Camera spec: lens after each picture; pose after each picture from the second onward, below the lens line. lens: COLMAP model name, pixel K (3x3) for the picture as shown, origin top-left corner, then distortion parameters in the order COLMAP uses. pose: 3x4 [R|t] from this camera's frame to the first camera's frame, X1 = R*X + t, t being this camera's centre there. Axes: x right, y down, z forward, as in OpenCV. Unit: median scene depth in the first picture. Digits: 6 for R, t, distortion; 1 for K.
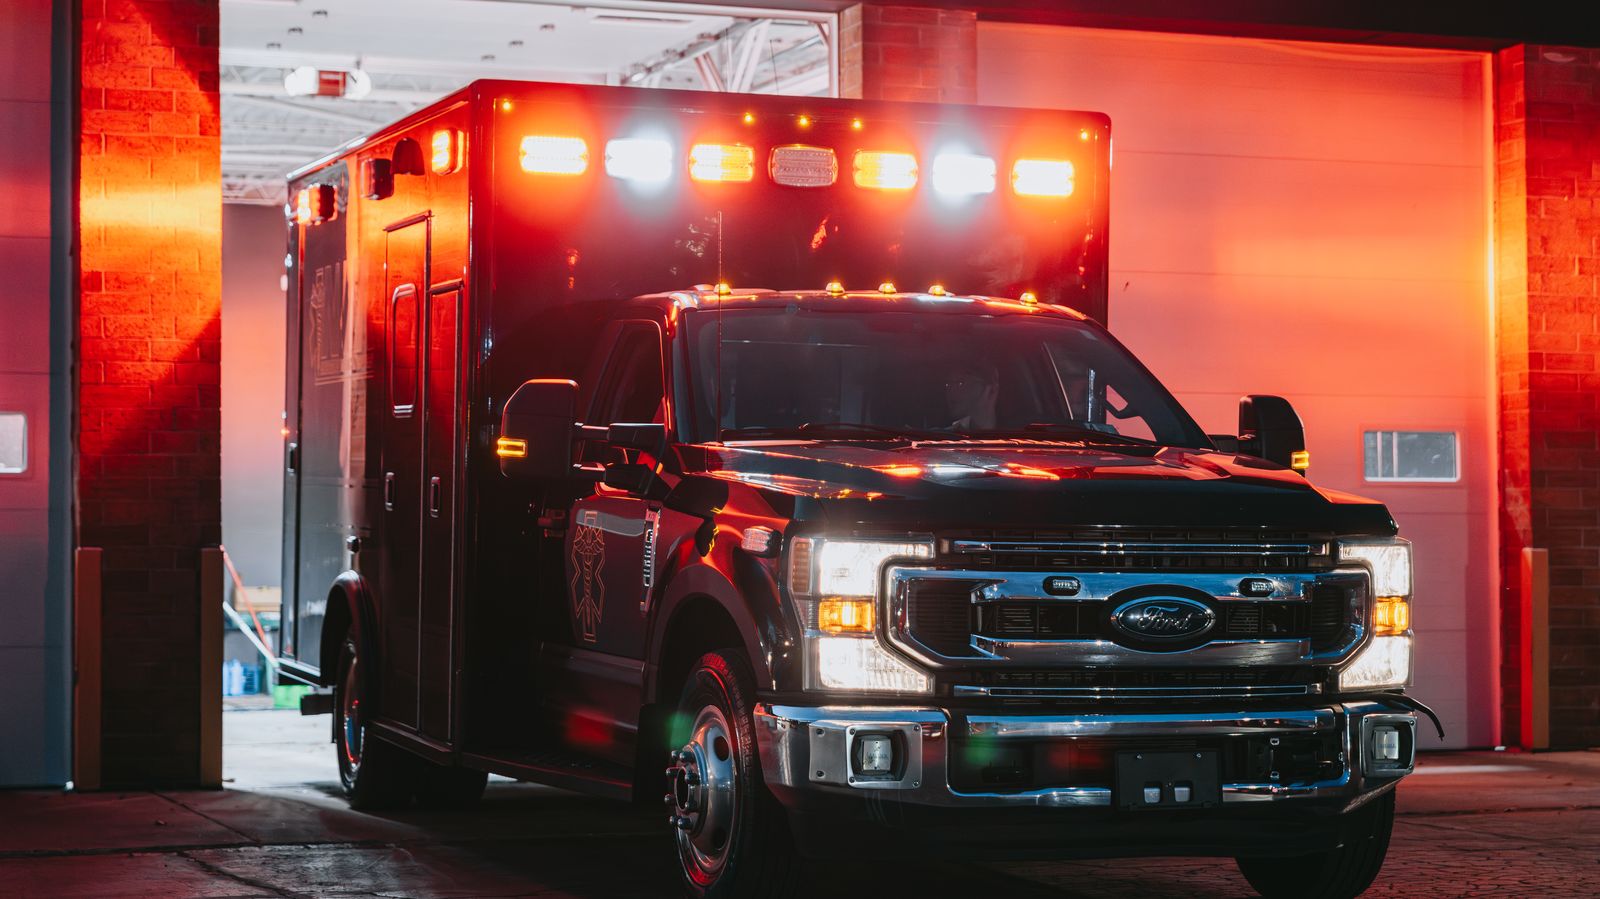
lens RADIAL K [[3349.5, 0, 800.0], [0, 3349.5, 449.5], [0, 0, 1]] dist [0.028441, -0.180080]
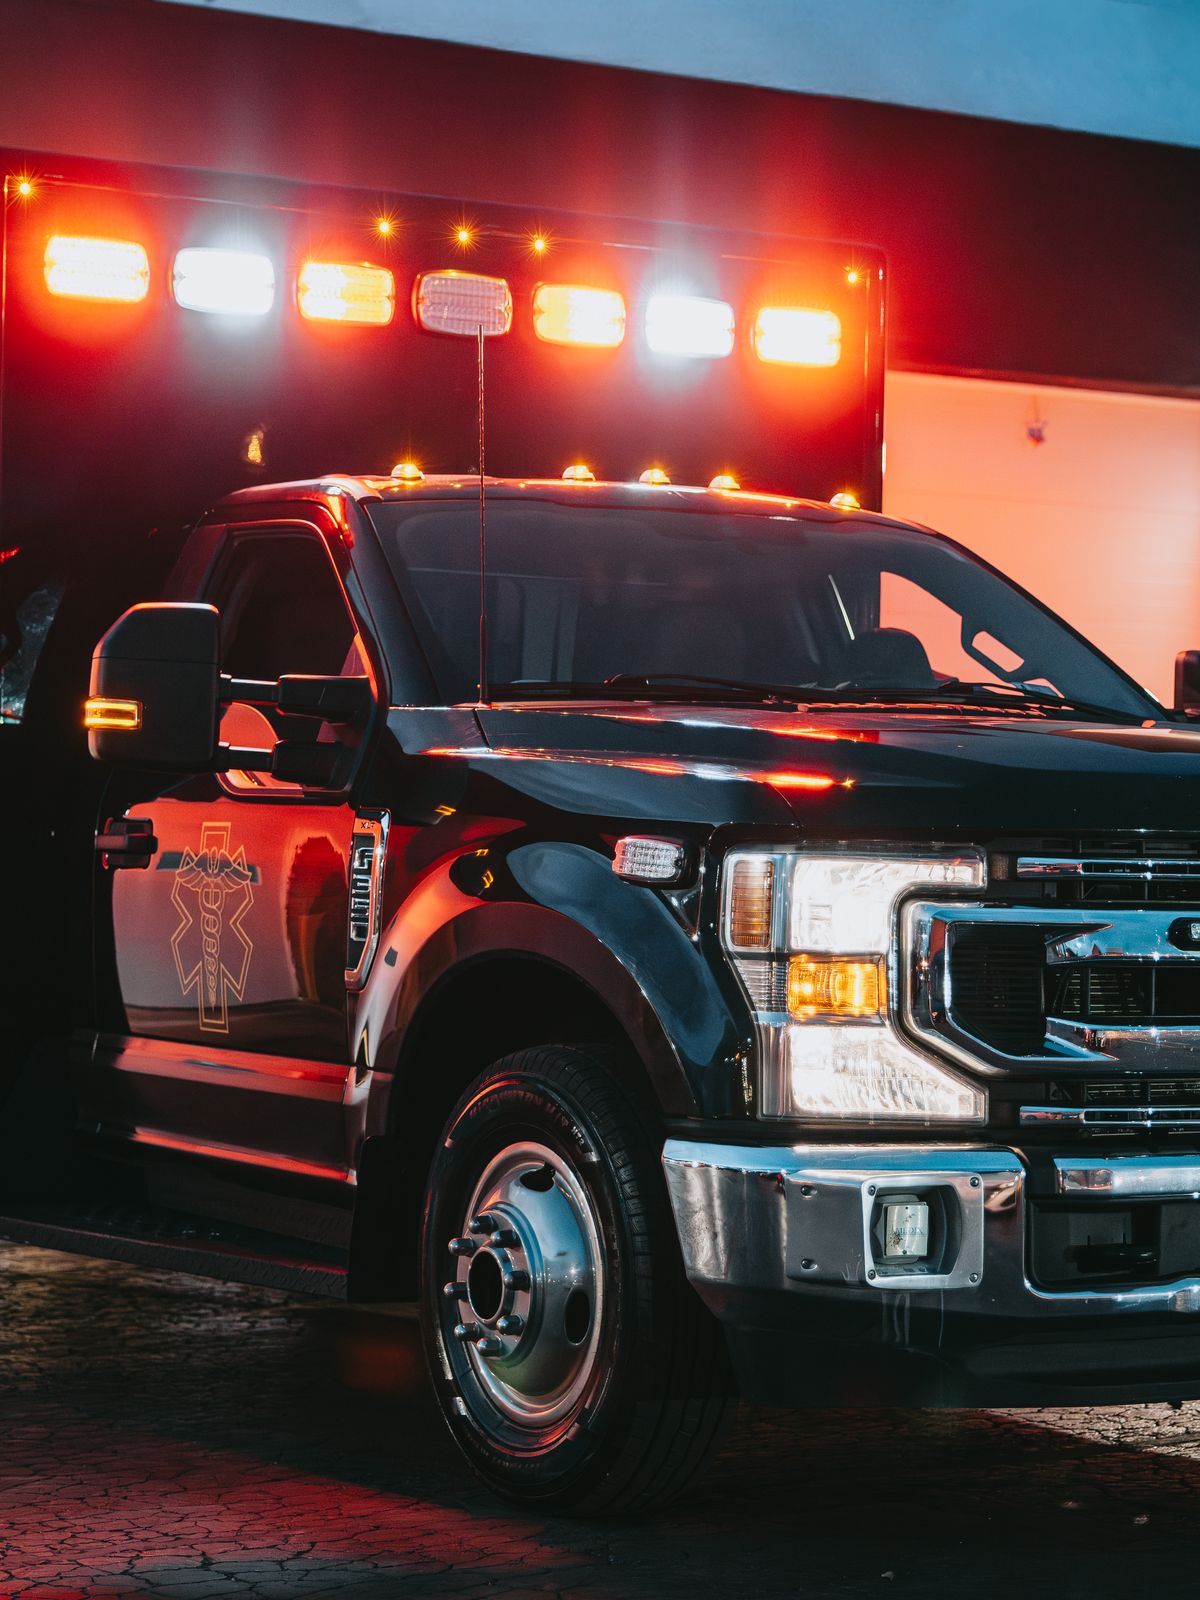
lens RADIAL K [[3689.4, 0, 600.0], [0, 3689.4, 800.0], [0, 0, 1]] dist [0.054264, 0.009232]
pose [[0.982755, 0.002389, 0.184899, -0.137960], [-0.002278, 0.999997, -0.000816, 0.017241], [-0.184901, 0.000381, 0.982757, 0.367173]]
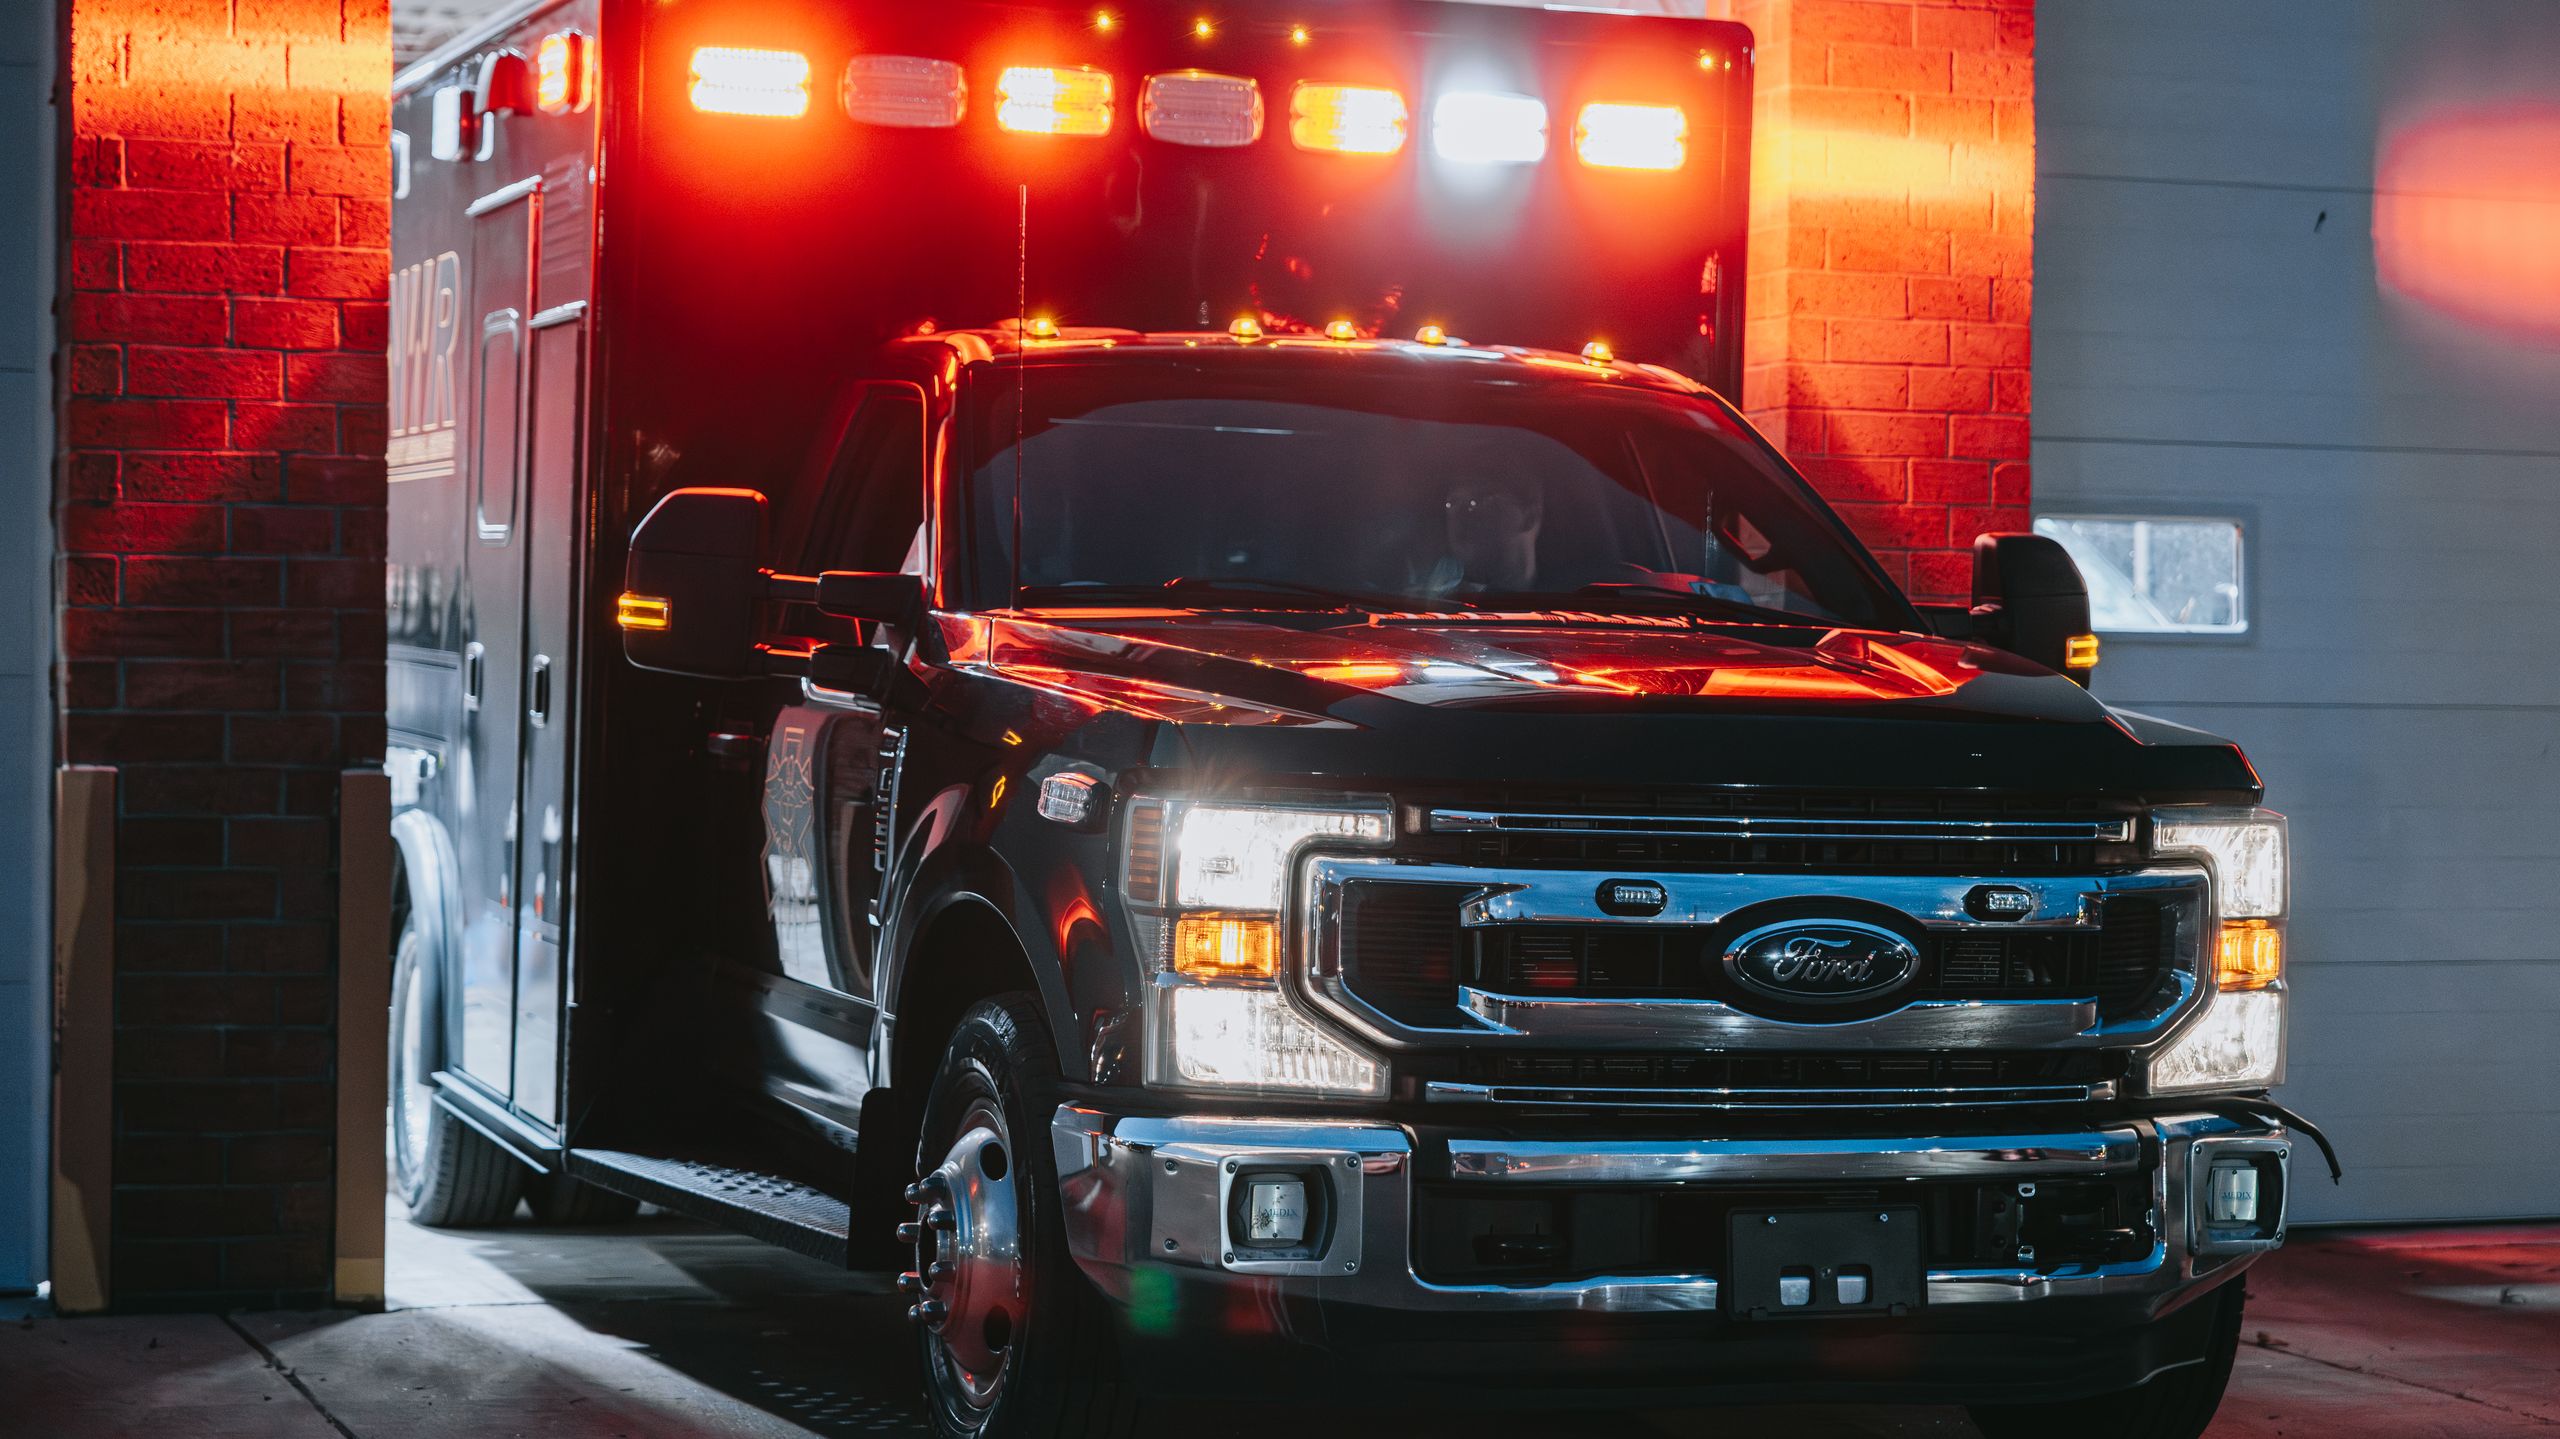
lens RADIAL K [[5221.2, 0, 1280.0], [0, 5221.2, 719.5], [0, 0, 1]] dist [0.010671, 0.229720]
pose [[0.999888, 0.014820, -0.002126, 0.022616], [-0.014756, 0.999520, 0.027248, -0.008807], [0.002529, -0.027213, 0.999626, 0.164867]]
